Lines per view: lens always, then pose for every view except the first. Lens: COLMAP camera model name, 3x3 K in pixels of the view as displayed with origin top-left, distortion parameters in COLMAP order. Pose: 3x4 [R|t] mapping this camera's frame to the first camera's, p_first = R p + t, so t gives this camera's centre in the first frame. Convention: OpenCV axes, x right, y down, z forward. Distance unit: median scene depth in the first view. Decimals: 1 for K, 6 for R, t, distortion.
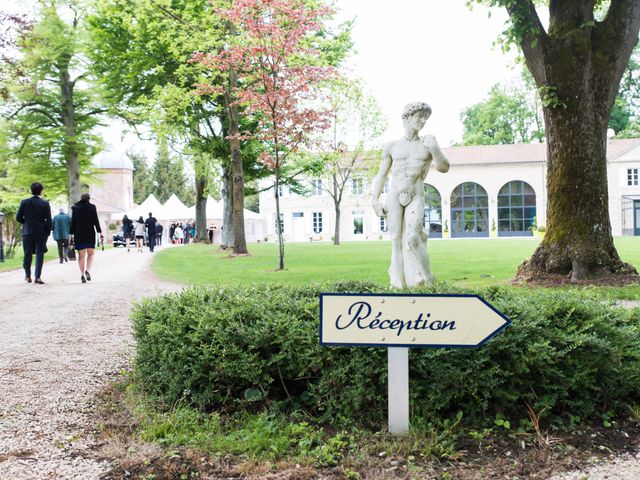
lens RADIAL K [[887.2, 0, 320.0], [0, 887.2, 240.0], [0, 0, 1]] dist [-0.046820, 0.038232]
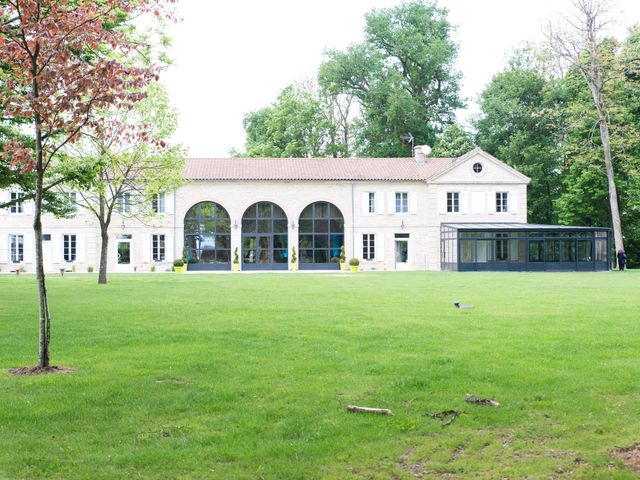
lens RADIAL K [[887.2, 0, 320.0], [0, 887.2, 240.0], [0, 0, 1]] dist [-0.046820, 0.038232]
pose [[0.956504, 0.020479, 0.291000, -0.018961], [-0.015443, 0.999689, -0.019591, -0.015414], [-0.291310, 0.014245, 0.956523, 0.211456]]
